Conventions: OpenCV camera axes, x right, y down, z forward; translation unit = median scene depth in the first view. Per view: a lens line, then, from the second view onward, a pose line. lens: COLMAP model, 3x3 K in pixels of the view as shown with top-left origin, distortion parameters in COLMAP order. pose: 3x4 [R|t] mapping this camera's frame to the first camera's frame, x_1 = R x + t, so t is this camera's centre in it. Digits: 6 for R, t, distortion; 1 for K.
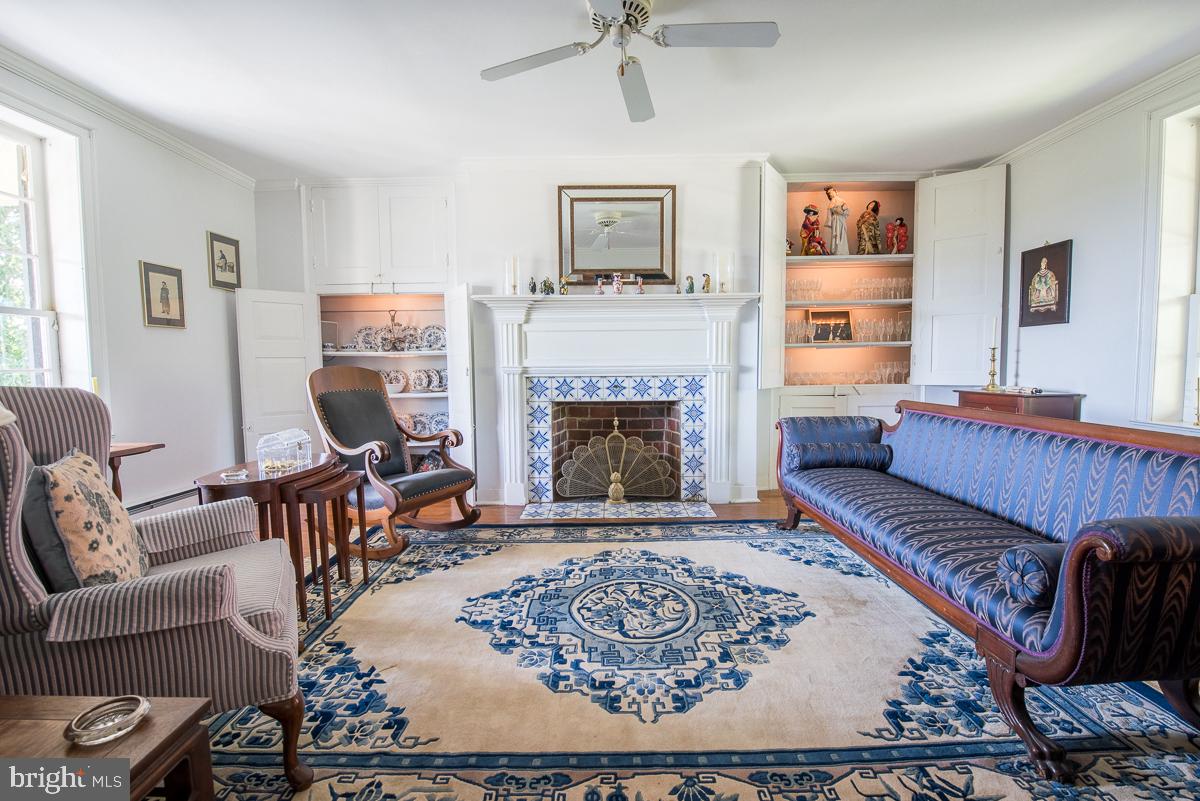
lens RADIAL K [[490.9, 0, 603.2], [0, 490.9, 401.0], [0, 0, 1]] dist [-0.012372, -0.003052]
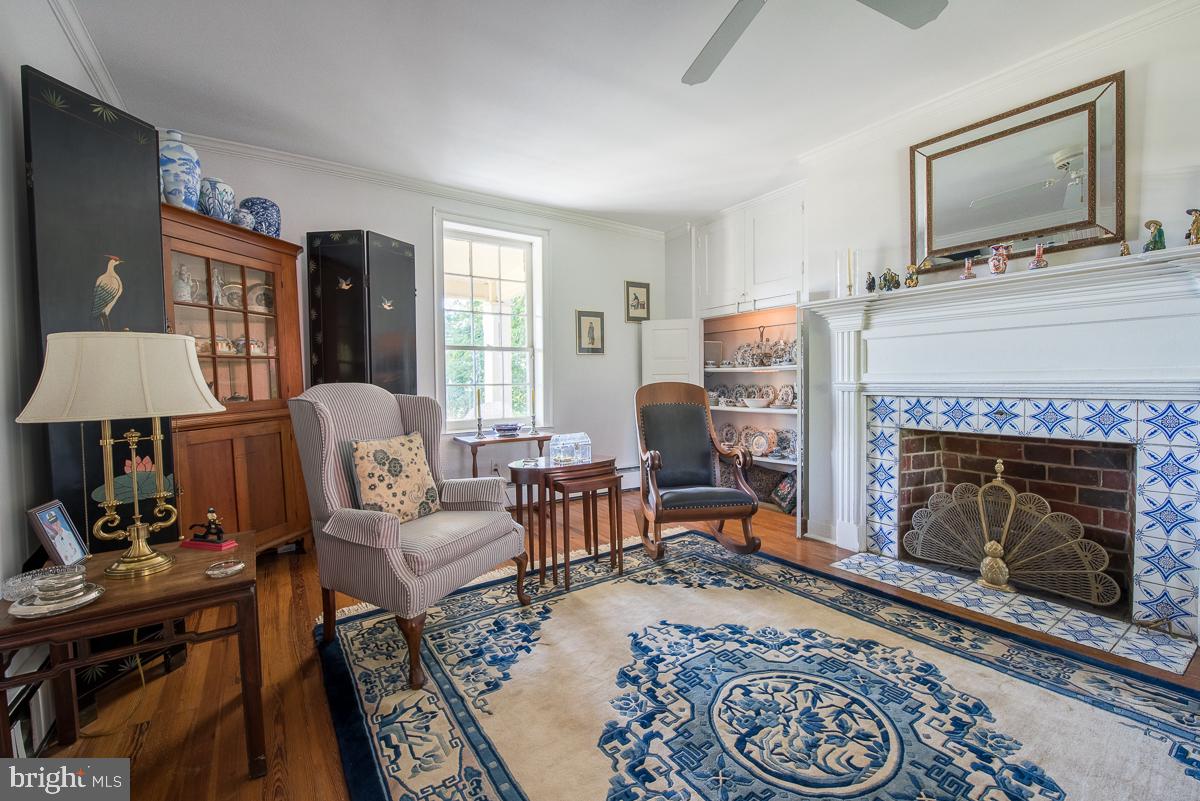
lens RADIAL K [[490.9, 0, 620.4], [0, 490.9, 400.2], [0, 0, 1]] dist [-0.012372, -0.003052]
pose [[0.580876, 0.032343, -0.813349, 0.327896], [-0.054068, 0.998537, 0.001093, -0.024317], [0.812194, 0.043341, 0.581775, 0.244740]]
